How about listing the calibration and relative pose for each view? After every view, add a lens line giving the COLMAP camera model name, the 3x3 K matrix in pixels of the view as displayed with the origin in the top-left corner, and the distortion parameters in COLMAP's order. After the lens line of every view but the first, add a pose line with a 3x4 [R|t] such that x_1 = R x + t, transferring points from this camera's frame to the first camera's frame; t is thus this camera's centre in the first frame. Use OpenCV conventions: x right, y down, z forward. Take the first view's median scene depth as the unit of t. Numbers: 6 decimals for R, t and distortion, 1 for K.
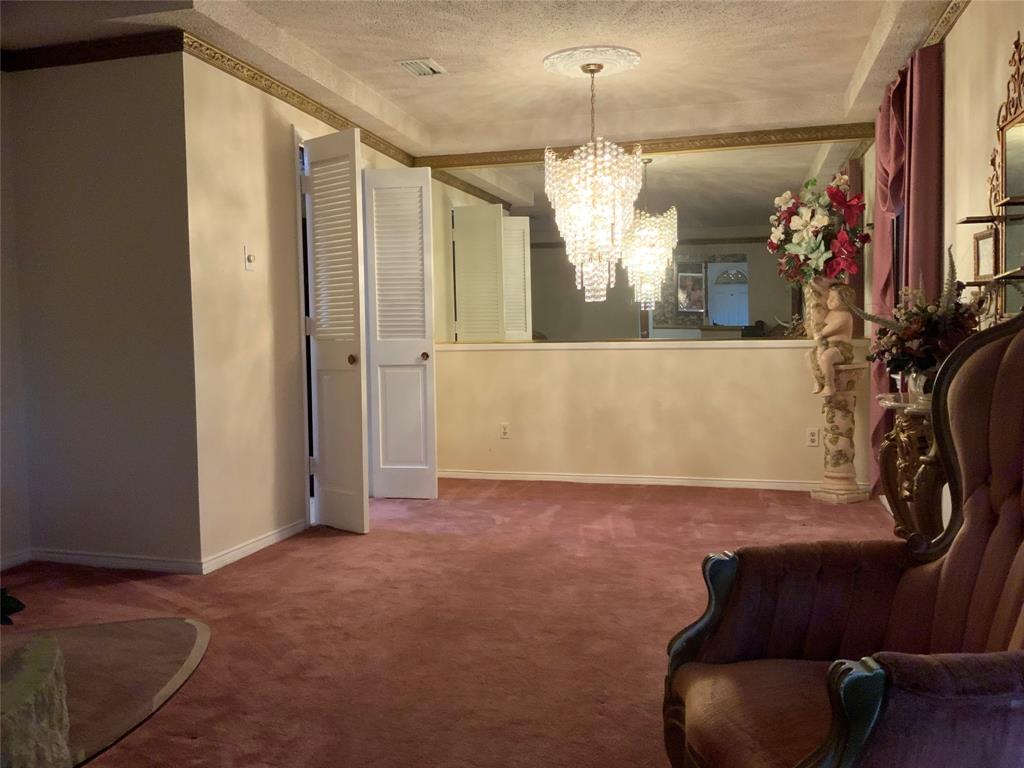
lens RADIAL K [[851.7, 0, 512.0], [0, 851.7, 384.0], [0, 0, 1]] dist [0.087758, -0.178844]
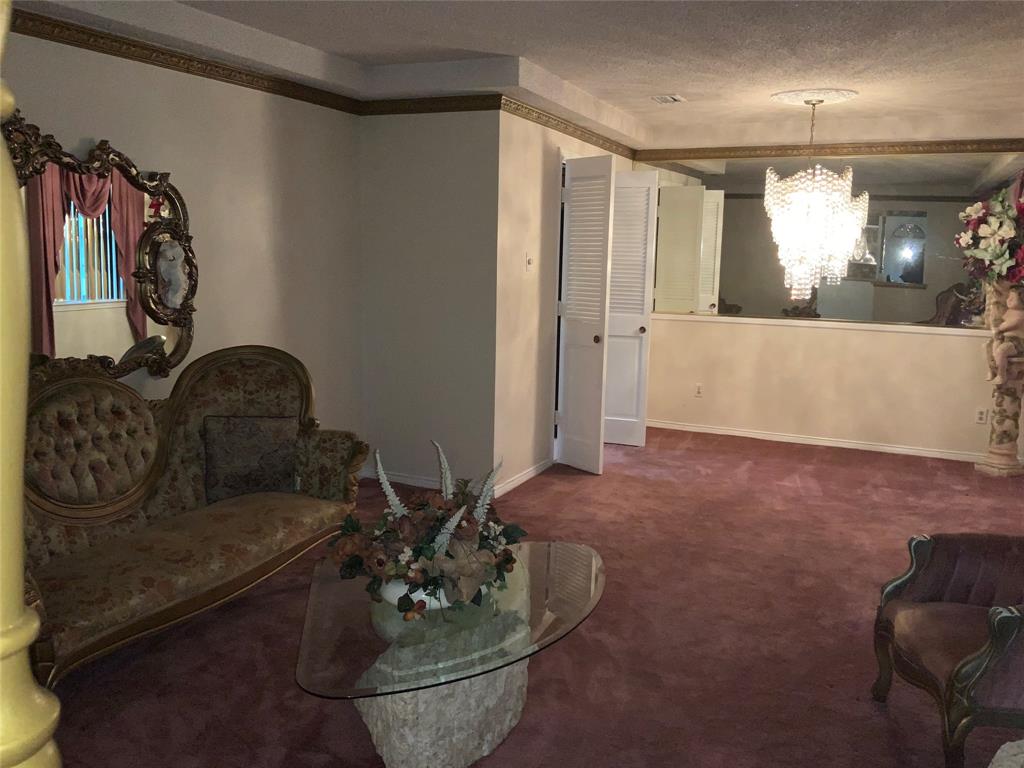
lens RADIAL K [[851.7, 0, 512.0], [0, 851.7, 384.0], [0, 0, 1]] dist [0.087758, -0.178844]
pose [[0.986269, 0.060435, -0.153692, -0.109727], [-0.045016, 0.993776, 0.101894, -0.083143], [0.158894, -0.093576, 0.982851, -0.261616]]
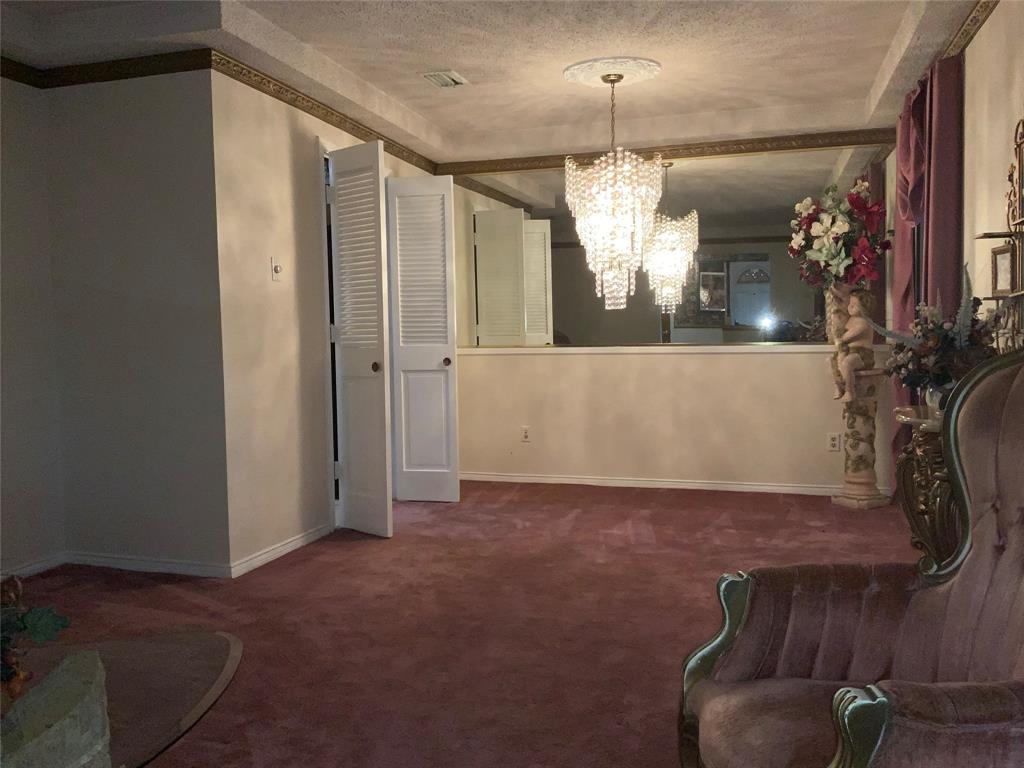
lens RADIAL K [[851.7, 0, 512.0], [0, 851.7, 384.0], [0, 0, 1]] dist [0.087758, -0.178844]
pose [[0.999684, 0.000181, -0.025150, 0.000735], [-0.000027, 0.999981, 0.006114, -0.014388], [0.025150, -0.006111, 0.999665, -0.013777]]
